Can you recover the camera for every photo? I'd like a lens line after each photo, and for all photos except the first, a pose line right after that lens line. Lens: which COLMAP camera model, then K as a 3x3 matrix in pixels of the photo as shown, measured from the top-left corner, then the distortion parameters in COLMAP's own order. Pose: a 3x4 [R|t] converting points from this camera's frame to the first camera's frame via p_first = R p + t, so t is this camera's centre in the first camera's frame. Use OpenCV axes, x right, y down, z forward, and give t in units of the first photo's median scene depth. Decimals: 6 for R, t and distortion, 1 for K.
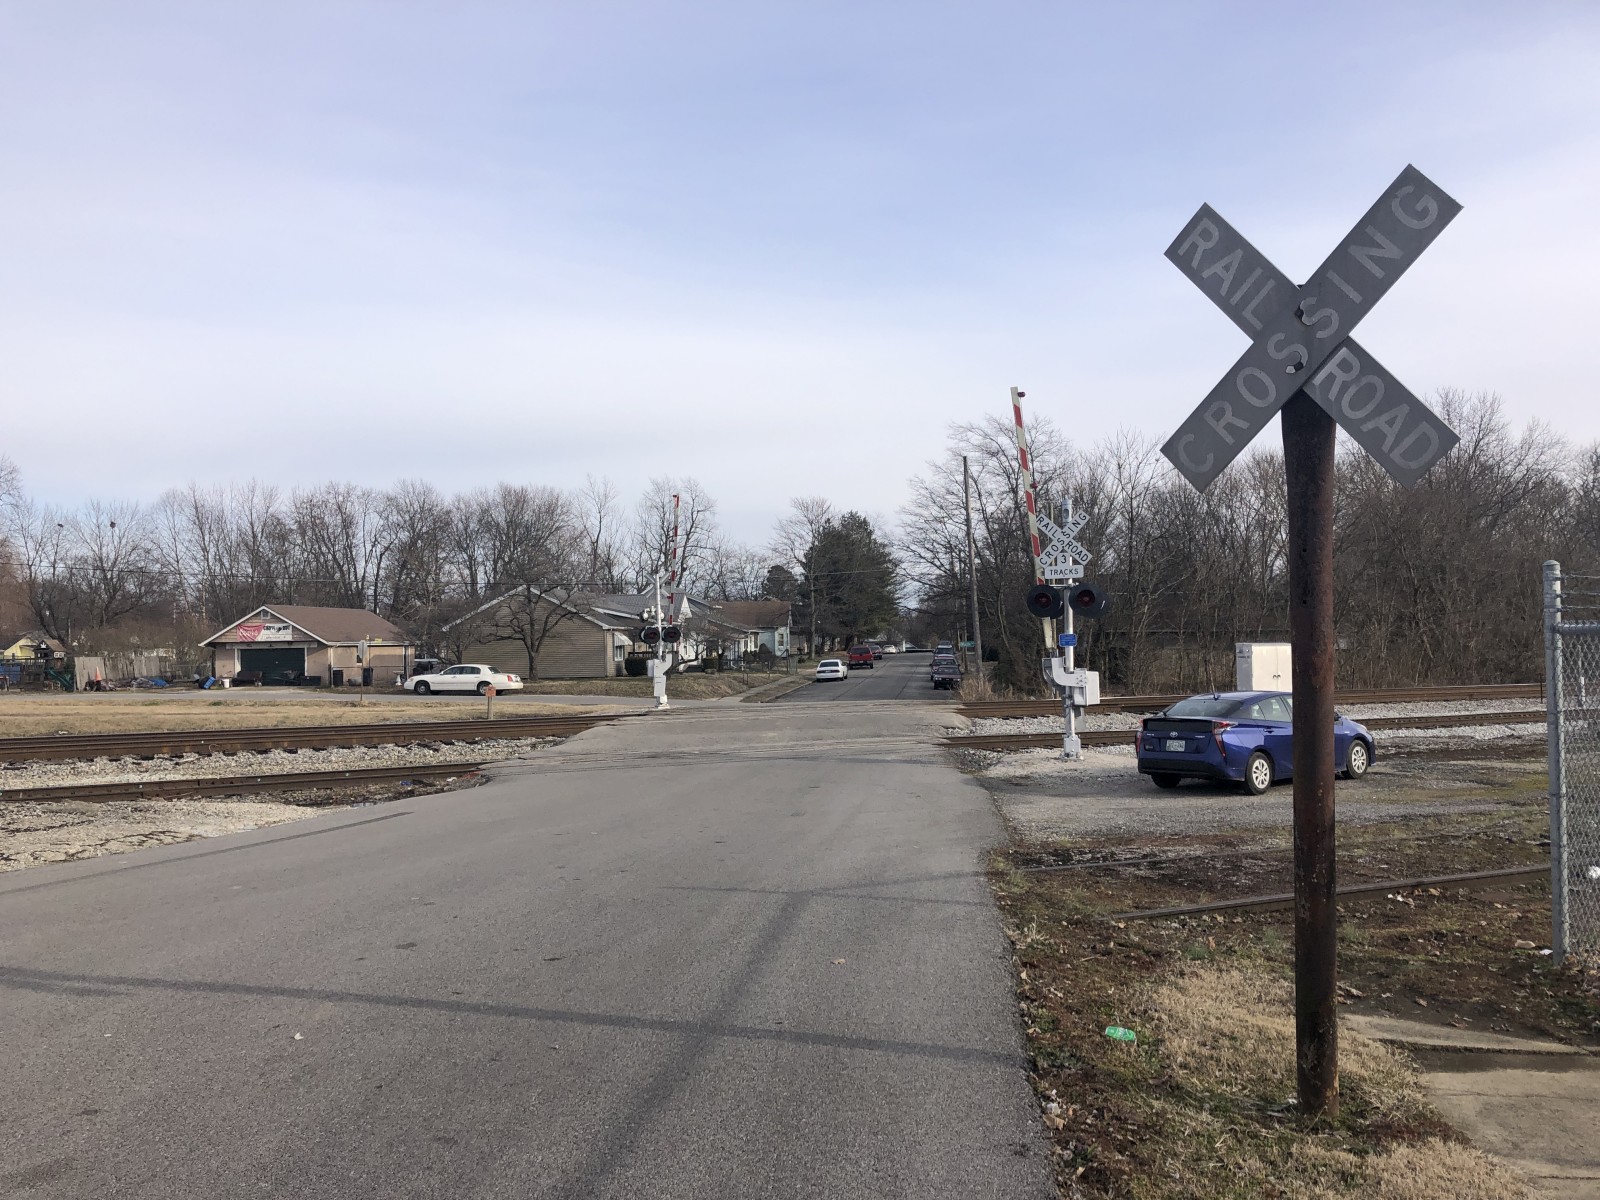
lens RADIAL K [[1312.3, 0, 784.6], [0, 1312.3, 586.1], [0, 0, 1]] dist [0.053454, -0.063118]
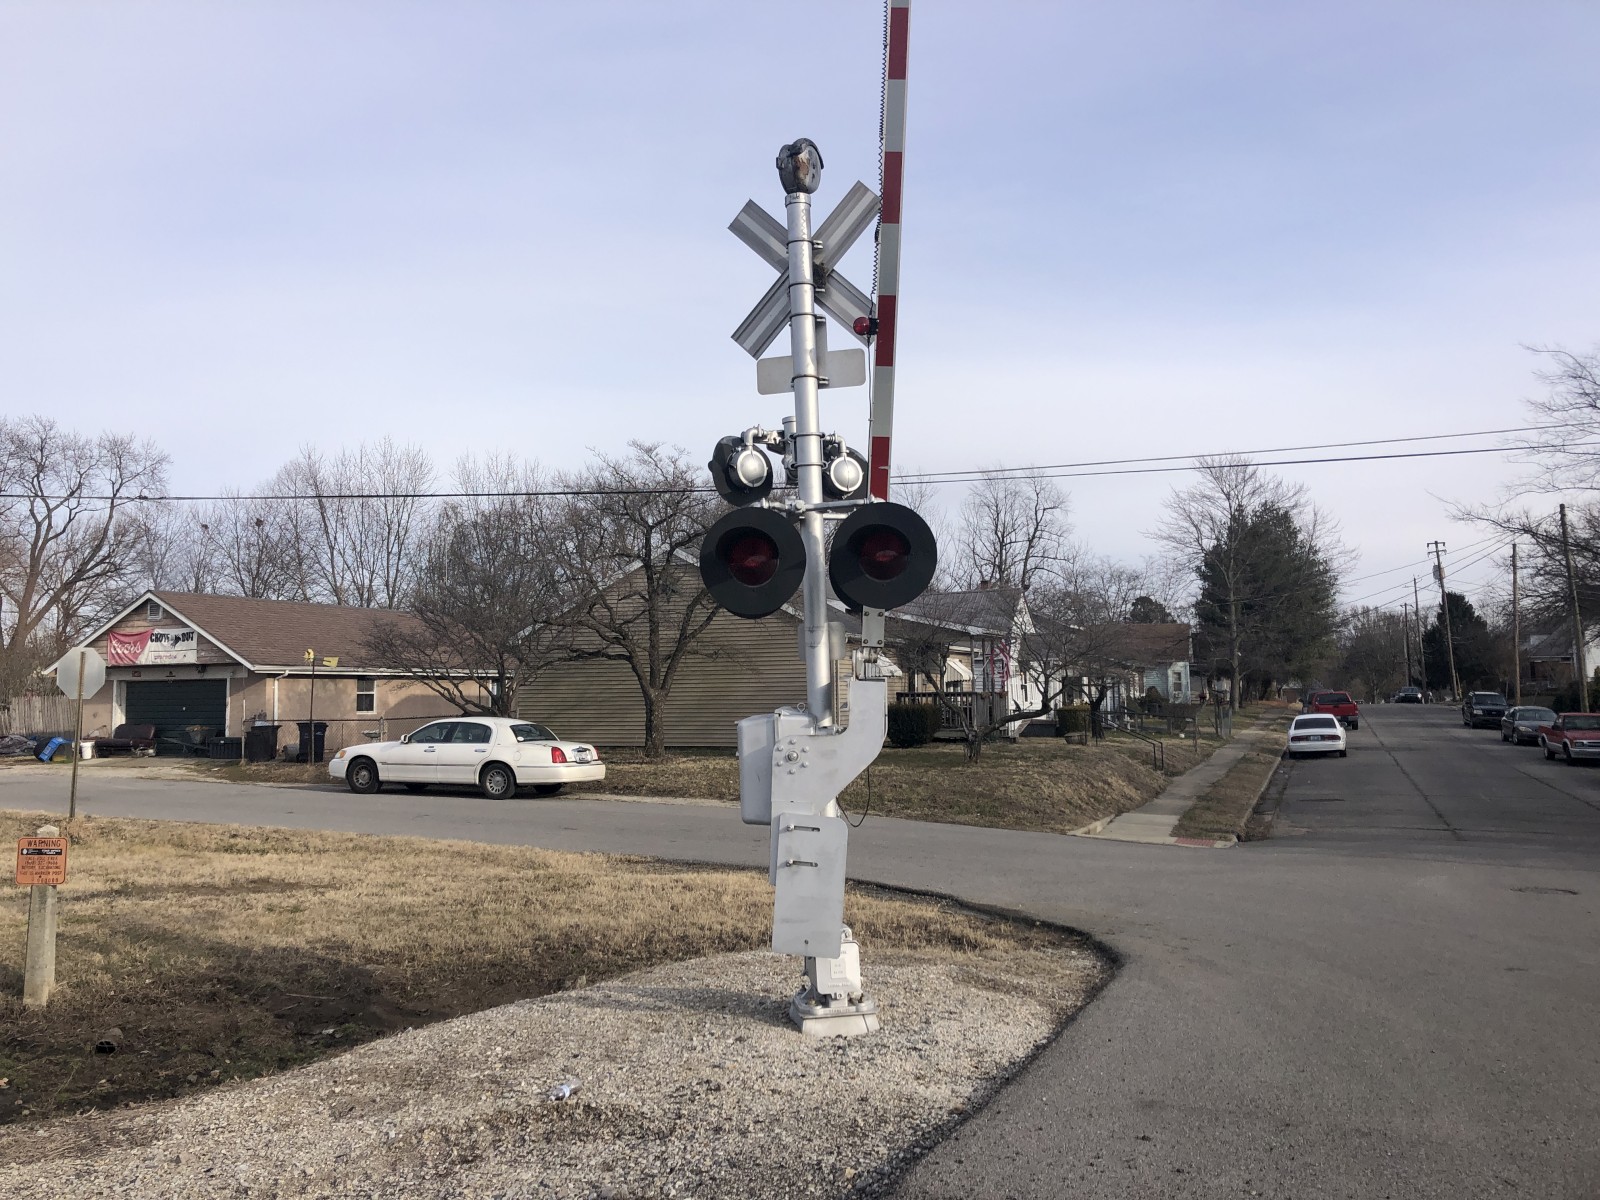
lens RADIAL K [[1312.3, 0, 787.0], [0, 1312.3, 590.1], [0, 0, 1]] dist [0.053454, -0.063118]
pose [[0.966418, -0.014111, -0.256587, -0.056642], [0.005316, 0.999375, -0.034938, 0.046626], [0.256920, 0.032401, 0.965889, 0.842742]]
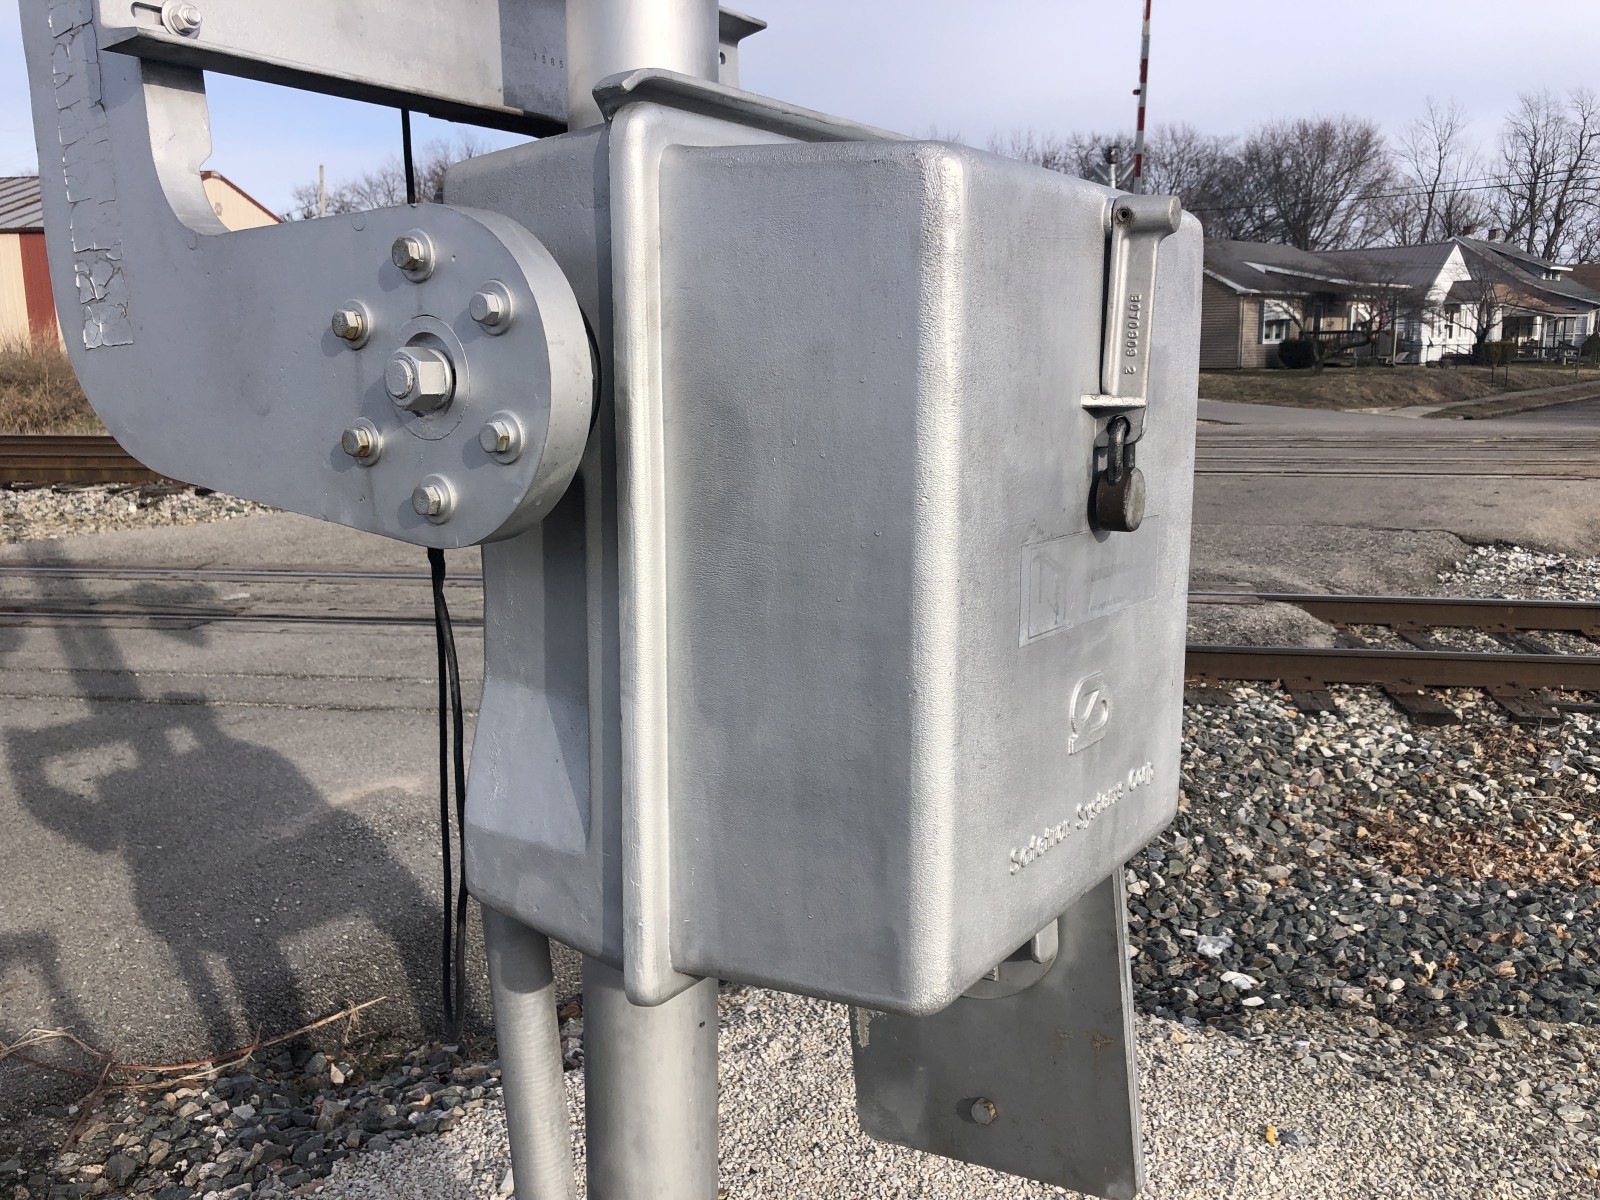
lens RADIAL K [[1312.3, 0, 786.5], [0, 1312.3, 605.4], [0, 0, 1]] dist [0.053454, -0.063118]
pose [[0.800242, 0.122508, -0.587031, 0.127109], [0.023619, 0.971712, 0.234984, 0.034119], [0.599212, -0.201909, 0.774711, 0.478063]]
